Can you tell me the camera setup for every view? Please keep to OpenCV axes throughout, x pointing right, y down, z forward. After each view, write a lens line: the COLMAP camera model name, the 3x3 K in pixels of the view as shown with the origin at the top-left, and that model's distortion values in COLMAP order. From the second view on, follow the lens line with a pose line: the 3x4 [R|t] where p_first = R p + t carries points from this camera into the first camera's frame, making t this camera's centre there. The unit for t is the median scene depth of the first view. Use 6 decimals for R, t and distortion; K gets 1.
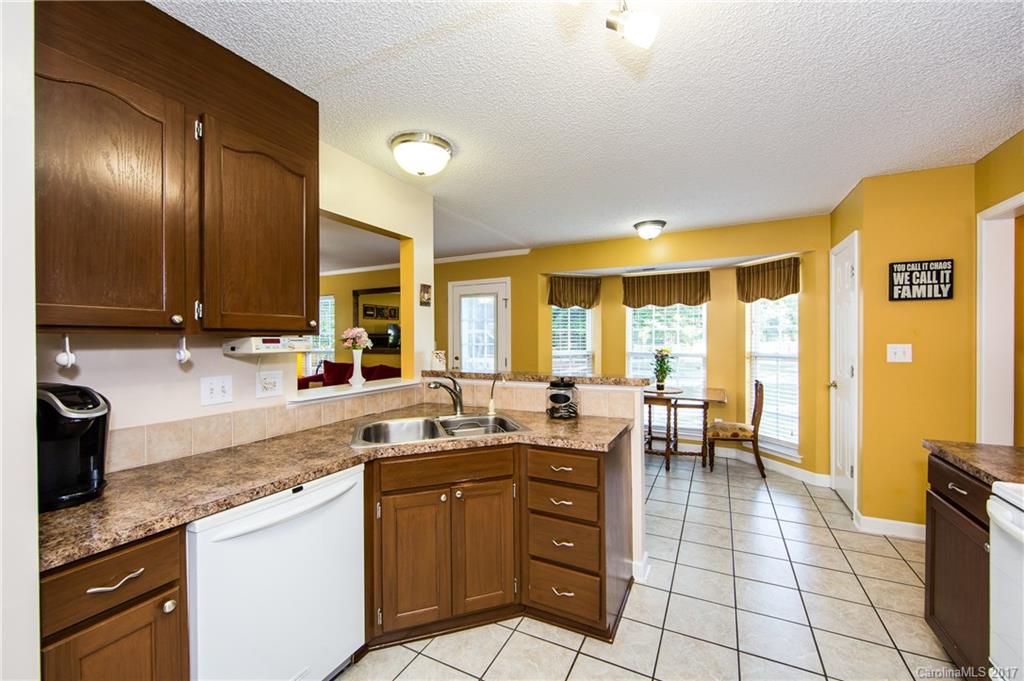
lens RADIAL K [[408.1, 0, 505.7], [0, 408.1, 340.4], [0, 0, 1]] dist [-0.008162, -0.000511]
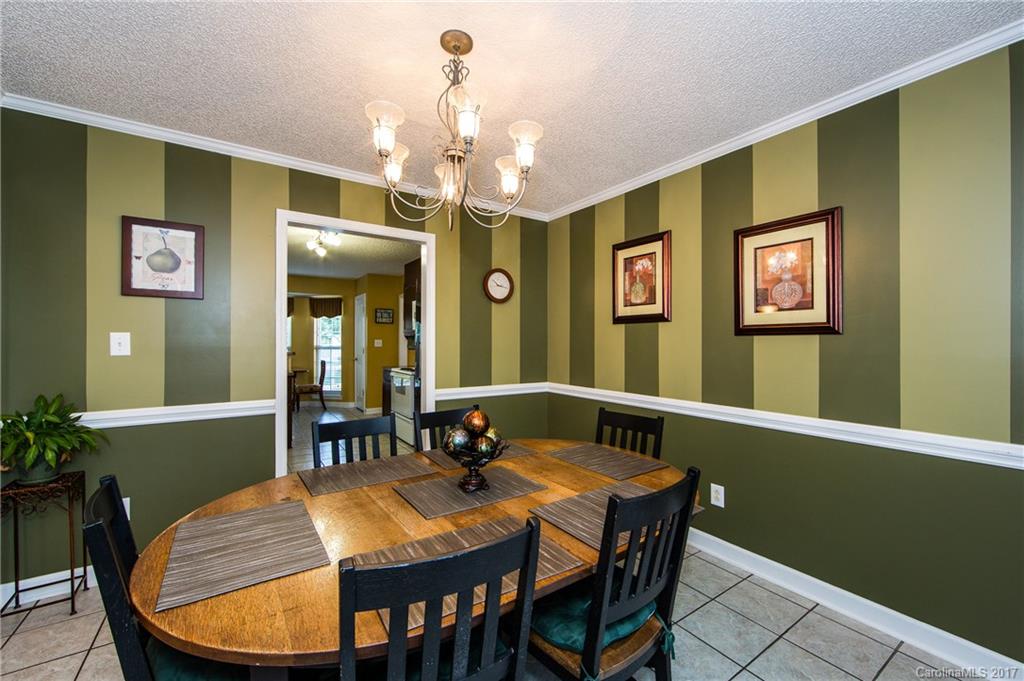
lens RADIAL K [[408.1, 0, 513.6], [0, 408.1, 339.6], [0, 0, 1]] dist [-0.008162, -0.000511]
pose [[0.481521, 0.009930, 0.876378, -0.587312], [0.000254, 0.999934, -0.011470, 0.024905], [-0.876435, 0.005745, 0.481487, -0.663513]]
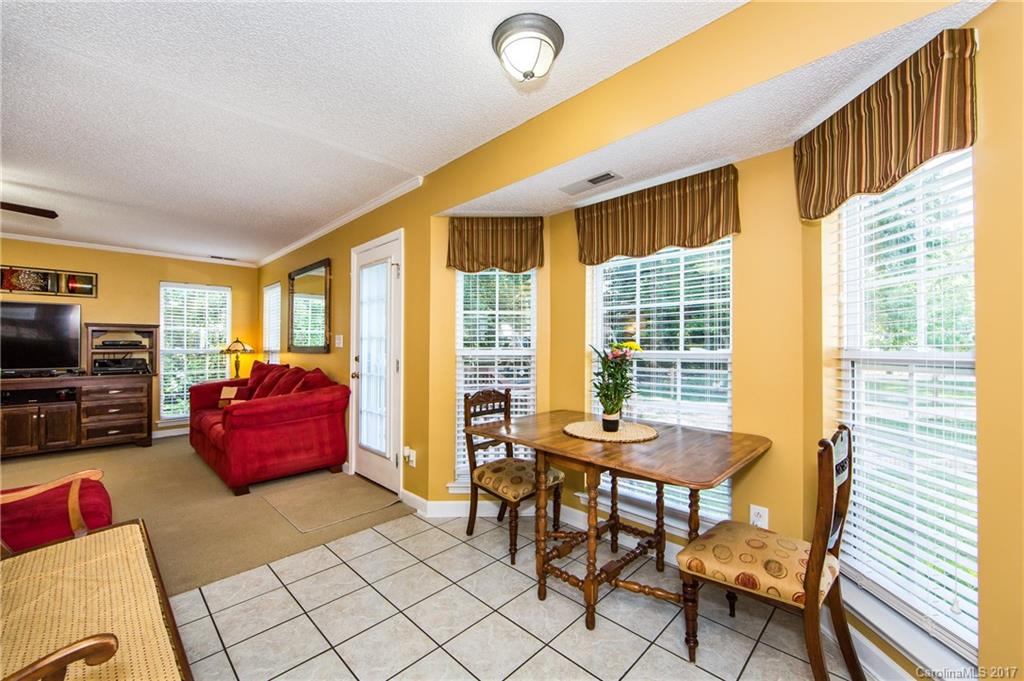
lens RADIAL K [[408.1, 0, 520.9], [0, 408.1, 340.7], [0, 0, 1]] dist [-0.008162, -0.000511]
pose [[0.962998, 0.003373, -0.269489, 0.432150], [-0.008424, 0.999810, -0.017589, 0.030747], [0.269378, 0.019208, 0.962843, 0.564723]]
